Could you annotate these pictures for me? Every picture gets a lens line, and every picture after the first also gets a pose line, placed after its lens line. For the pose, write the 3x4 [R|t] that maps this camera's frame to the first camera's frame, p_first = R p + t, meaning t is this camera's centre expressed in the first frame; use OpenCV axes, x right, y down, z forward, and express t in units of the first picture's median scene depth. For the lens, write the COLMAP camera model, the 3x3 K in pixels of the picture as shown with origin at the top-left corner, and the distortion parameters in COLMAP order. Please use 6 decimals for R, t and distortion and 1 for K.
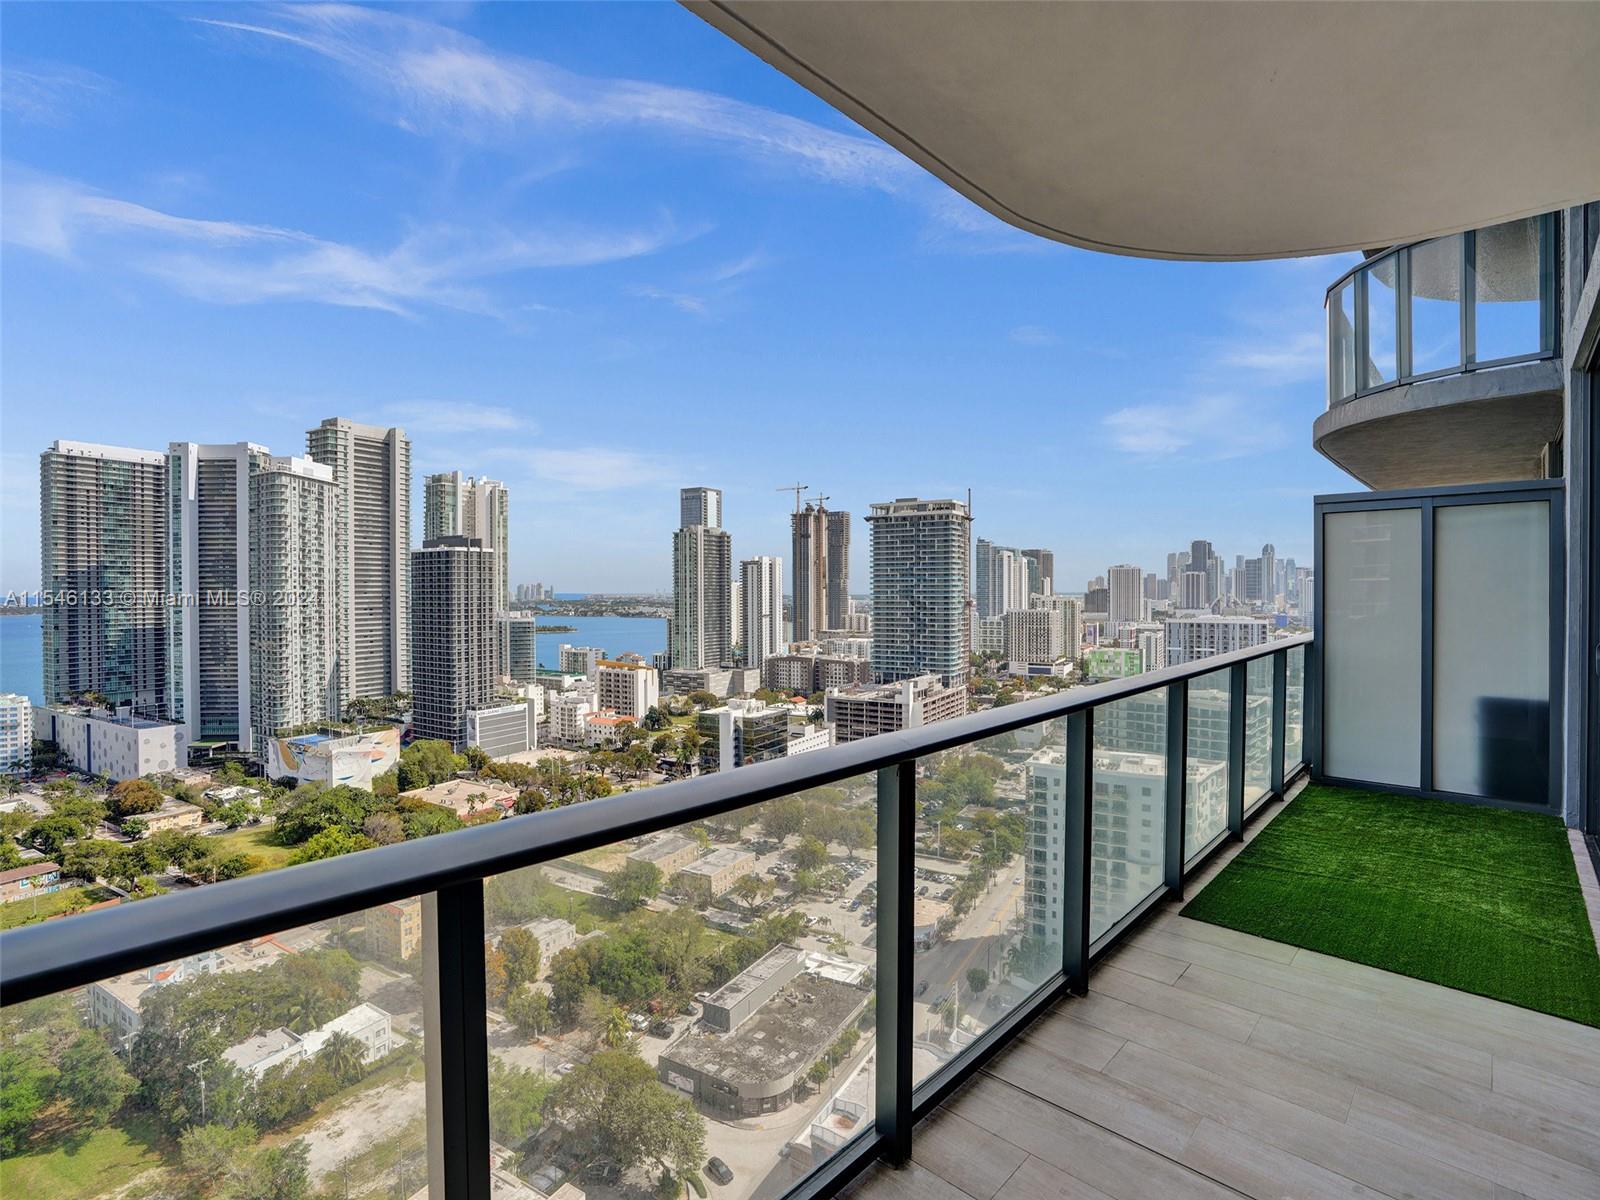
lens RADIAL K [[758.7, 0, 809.3], [0, 758.7, 607.4], [0, 0, 1]] dist [-0.052066, 0.018457]
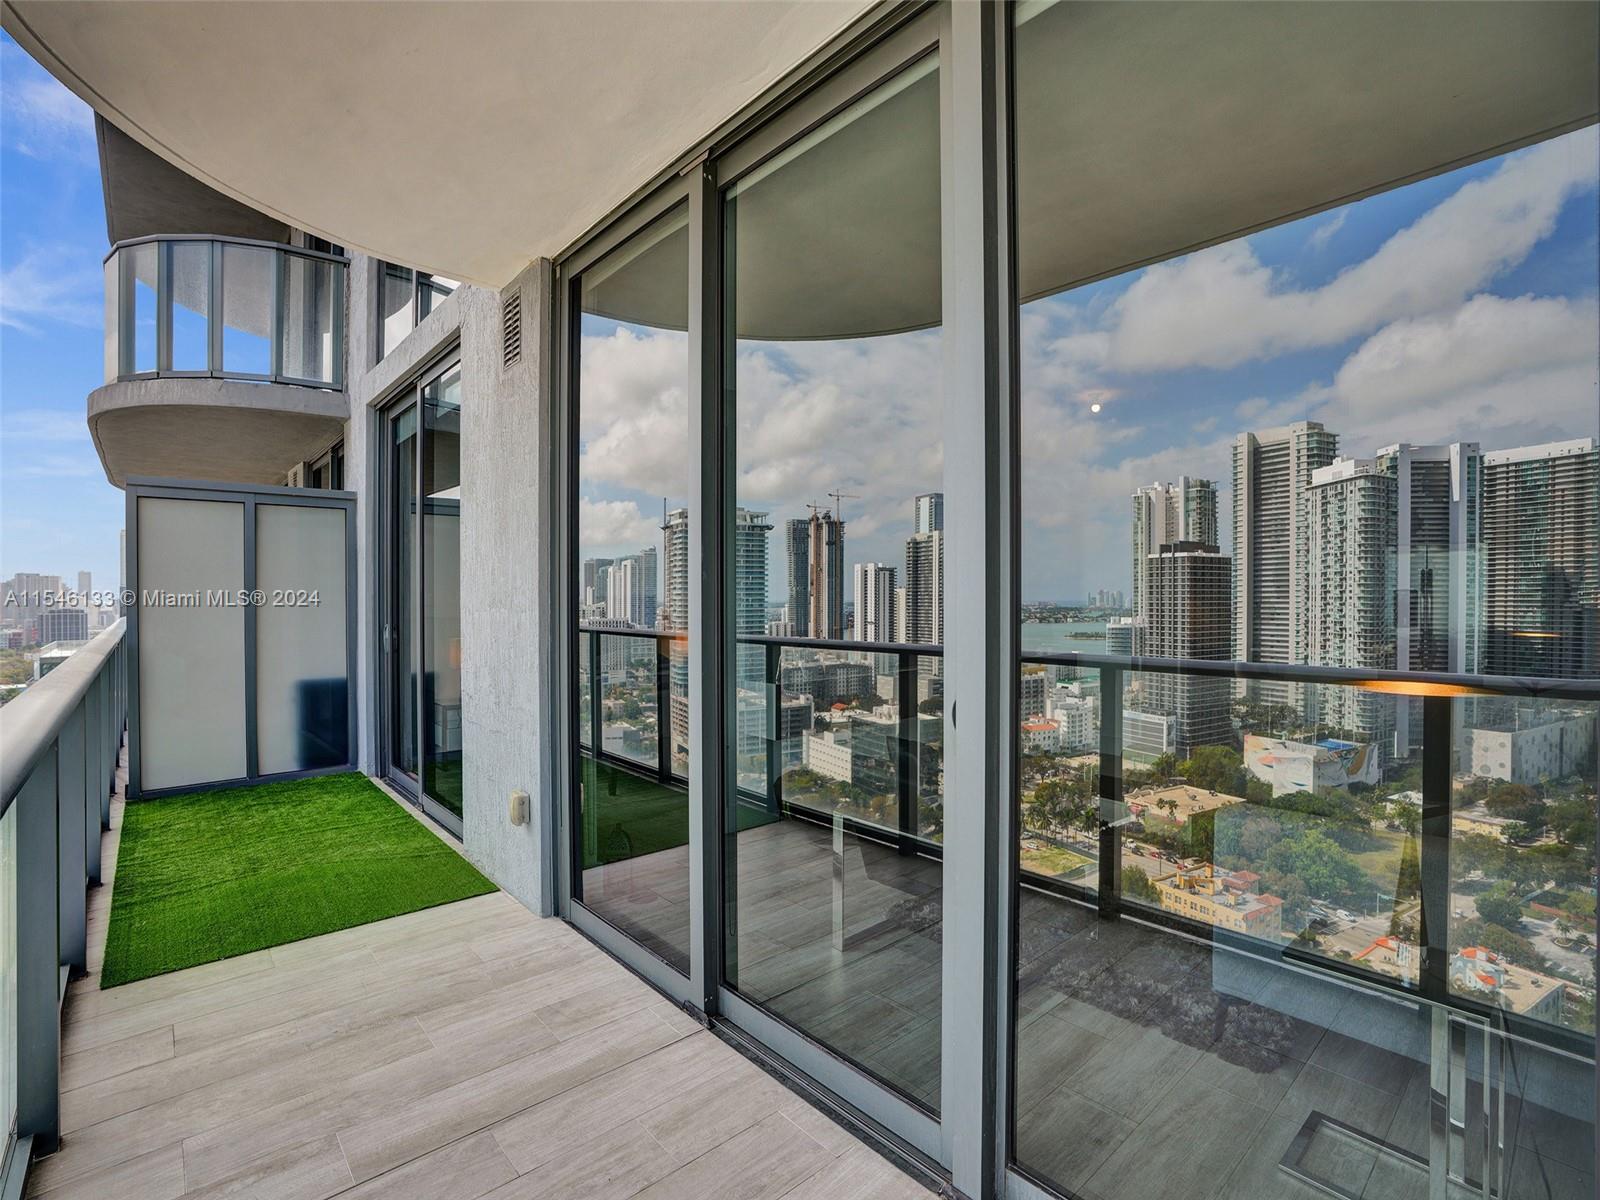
lens RADIAL K [[758.7, 0, 807.0], [0, 758.7, 605.2], [0, 0, 1]] dist [-0.052066, 0.018457]
pose [[0.090784, -0.011869, 0.995800, -0.147563], [0.027769, 0.999570, 0.009382, 0.022357], [-0.995483, 0.026800, 0.091075, 0.152952]]
